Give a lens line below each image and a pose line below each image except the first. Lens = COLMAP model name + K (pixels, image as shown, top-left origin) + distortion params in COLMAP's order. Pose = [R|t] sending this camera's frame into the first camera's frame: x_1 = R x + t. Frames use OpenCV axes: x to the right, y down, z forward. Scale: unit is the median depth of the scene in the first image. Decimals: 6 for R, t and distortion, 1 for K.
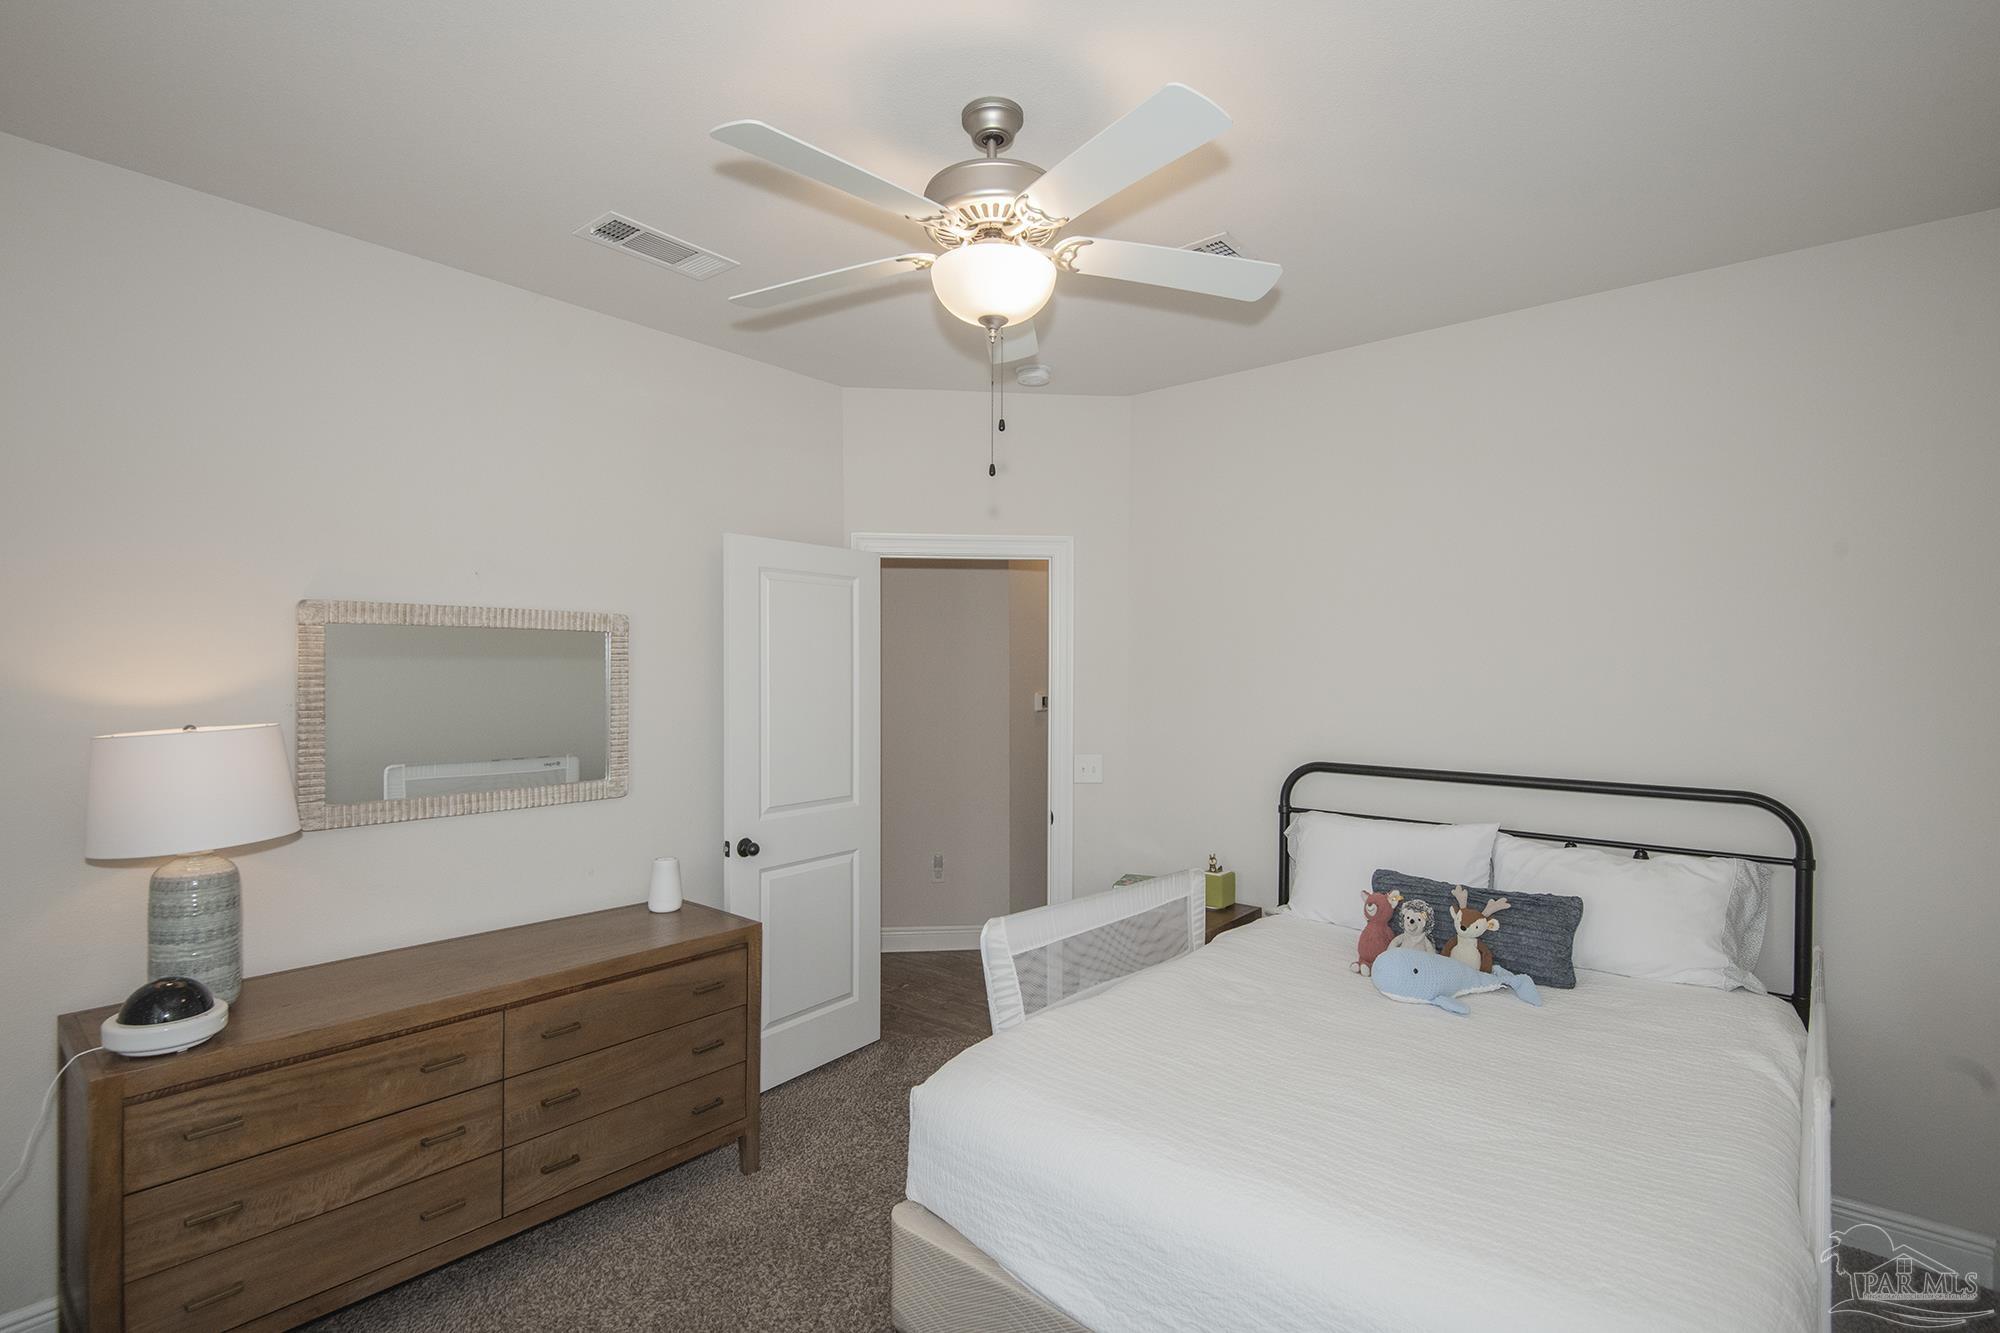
lens RADIAL K [[945.2, 0, 1000.0], [0, 945.2, 666.5], [0, 0, 1]] dist [0.037329, 0.000199]
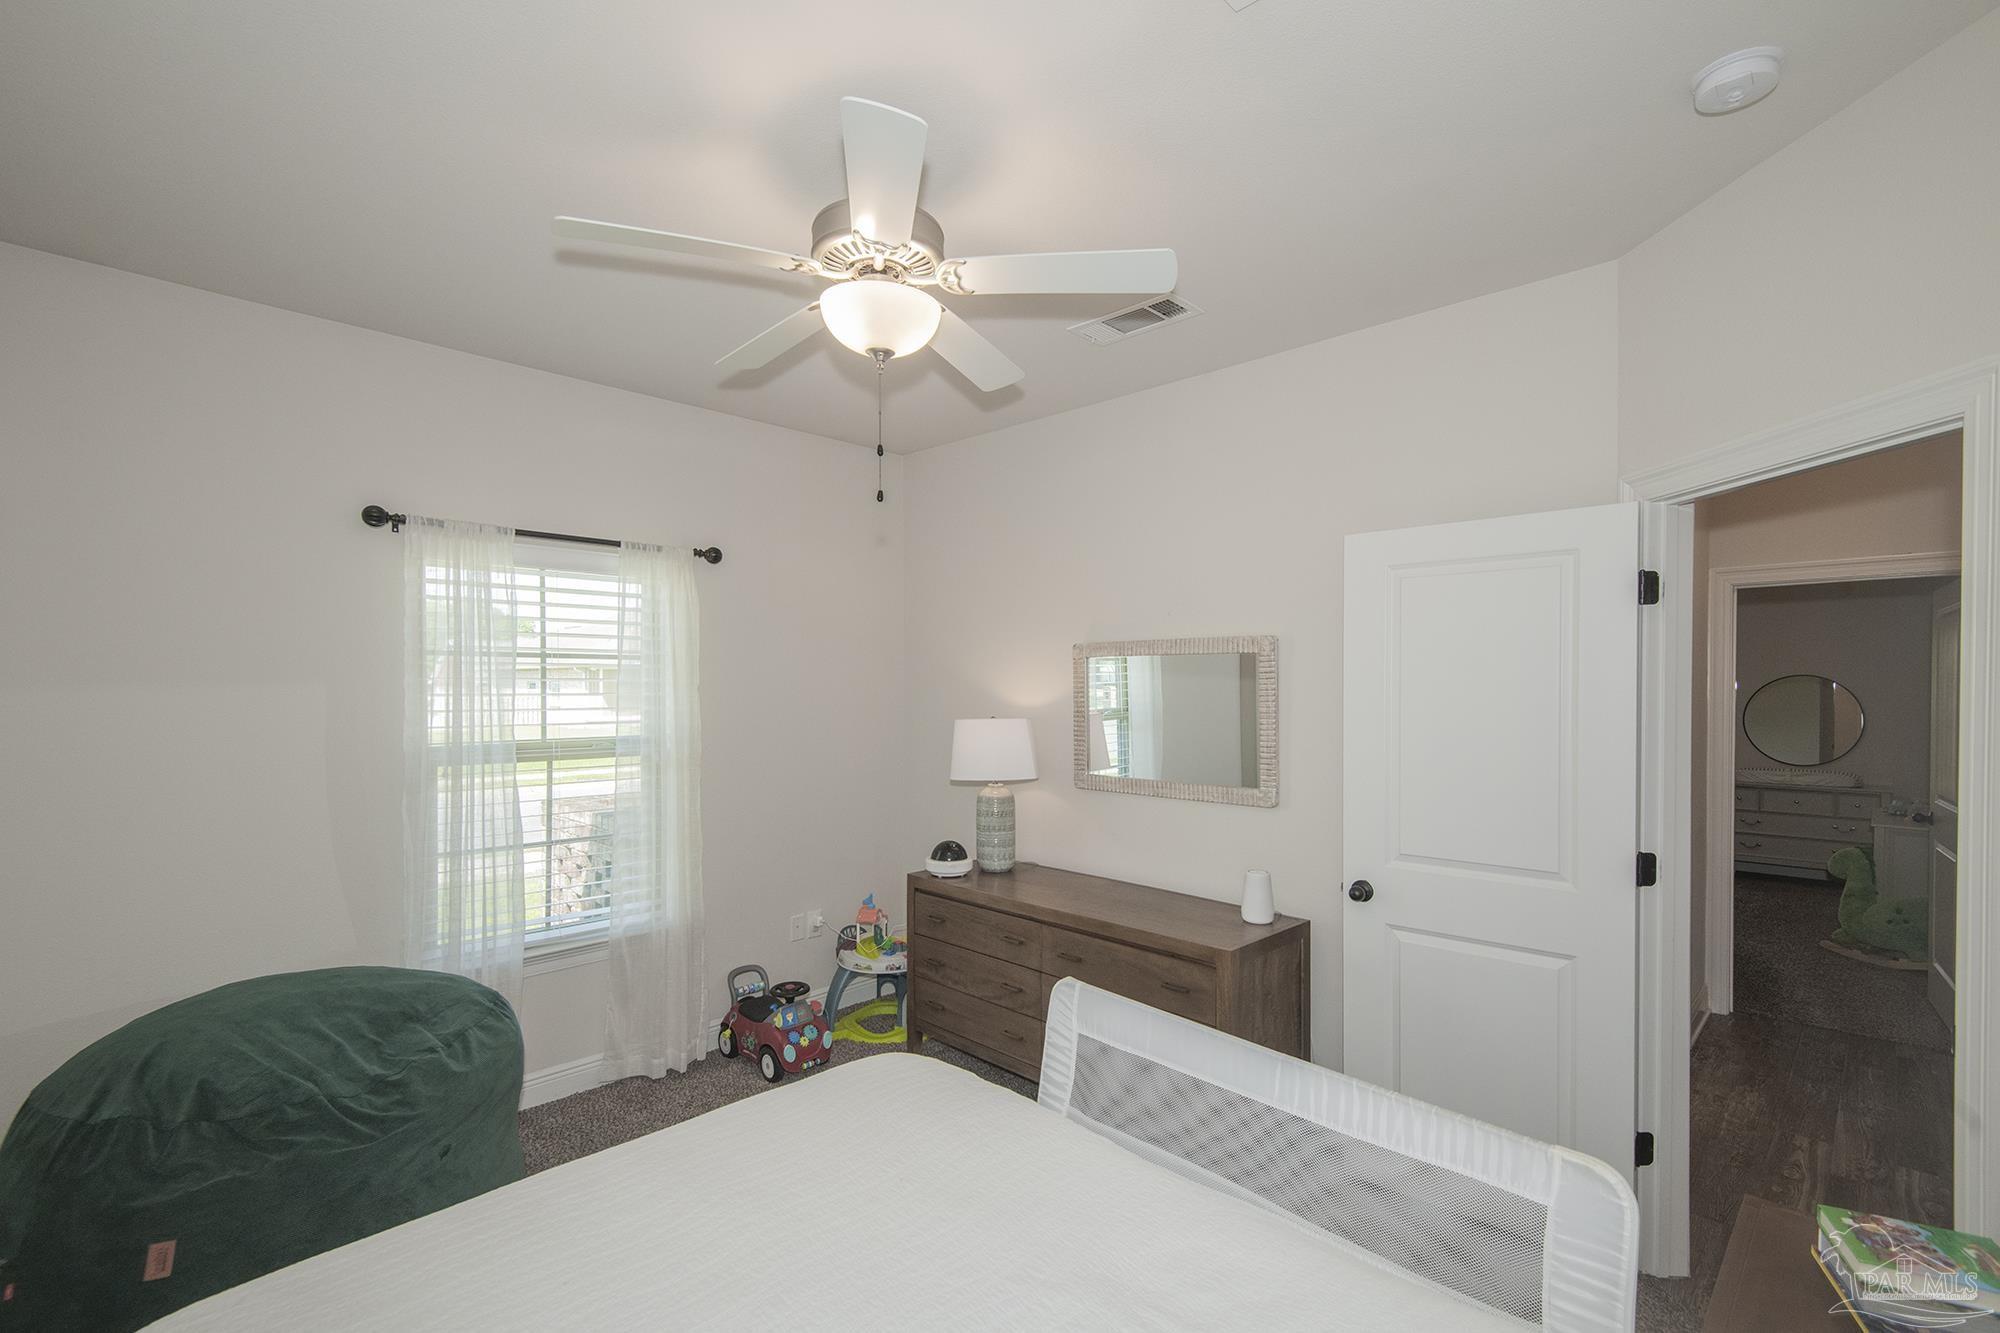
lens RADIAL K [[904.8, 0, 991.8], [0, 904.8, 692.0], [0, 0, 1]] dist [0.046078, -0.031555]
pose [[-0.087287, 0.005121, -0.996170, 0.806700], [0.000828, 0.999987, 0.005068, 0.003876], [0.996183, -0.000382, -0.087290, 0.991909]]
